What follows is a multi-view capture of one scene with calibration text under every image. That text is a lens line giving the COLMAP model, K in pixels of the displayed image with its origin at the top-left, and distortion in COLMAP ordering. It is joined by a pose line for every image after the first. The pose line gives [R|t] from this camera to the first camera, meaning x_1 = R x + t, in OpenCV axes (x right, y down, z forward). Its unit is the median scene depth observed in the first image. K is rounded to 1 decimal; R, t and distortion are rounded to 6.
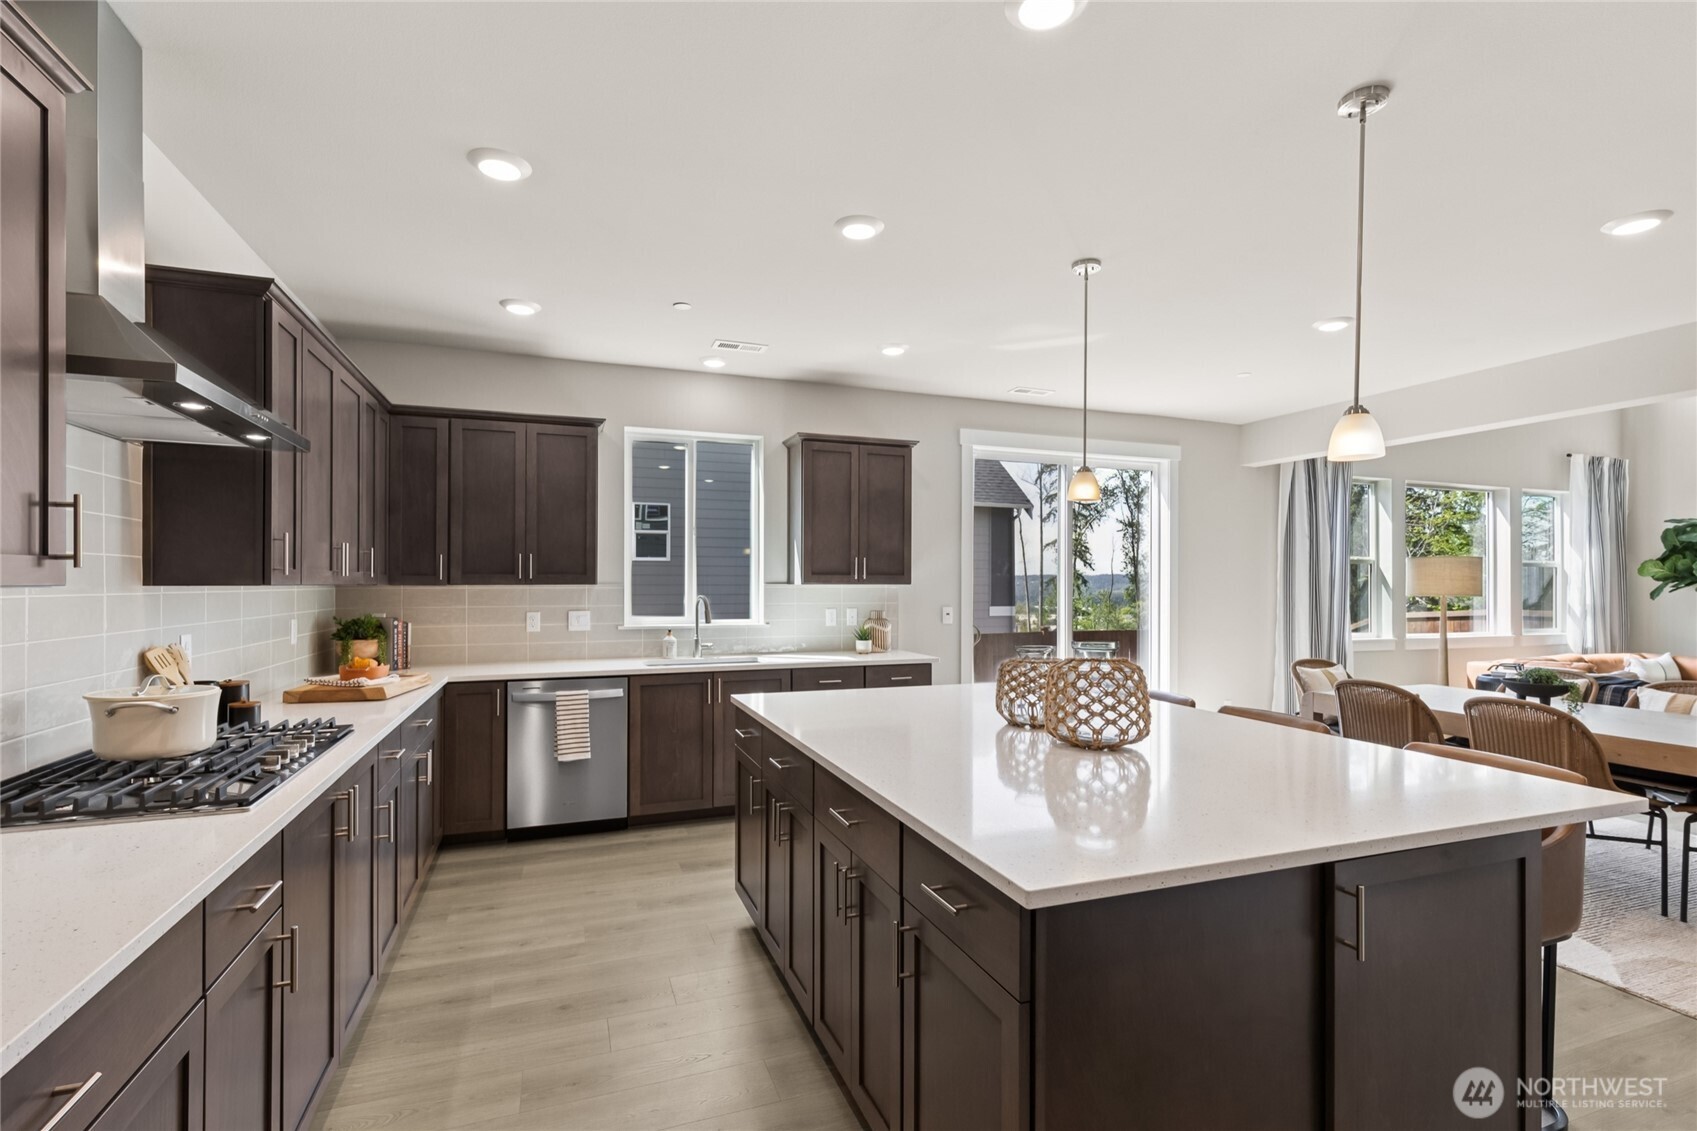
lens RADIAL K [[765.1, 0, 848.6], [0, 765.1, 578.2], [0, 0, 1]] dist [0.008386, -0.001429]
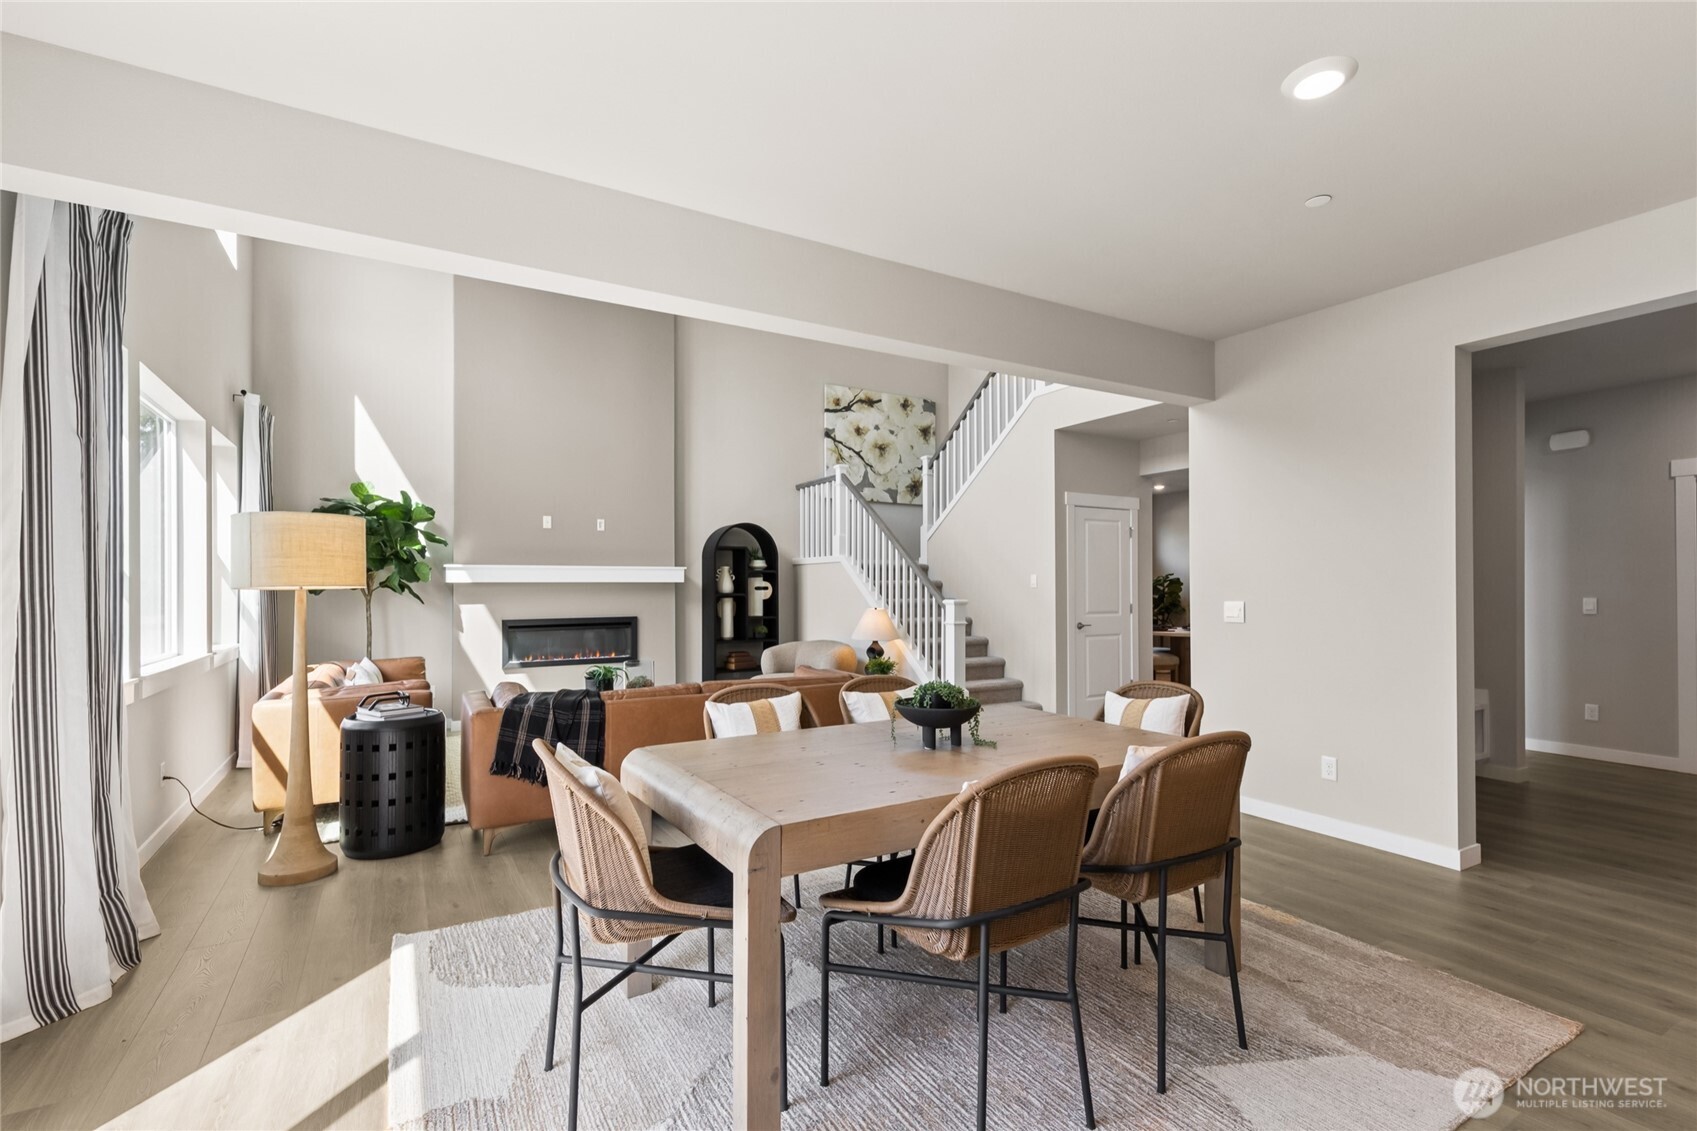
lens RADIAL K [[765.1, 0, 837.7], [0, 765.1, 575.1], [0, 0, 1]] dist [0.008386, -0.001429]
pose [[-0.184771, 0.012034, 0.982708, 0.057784], [-0.001709, 0.999920, -0.012566, 0.006757], [-0.982780, -0.004002, -0.184736, 0.244168]]
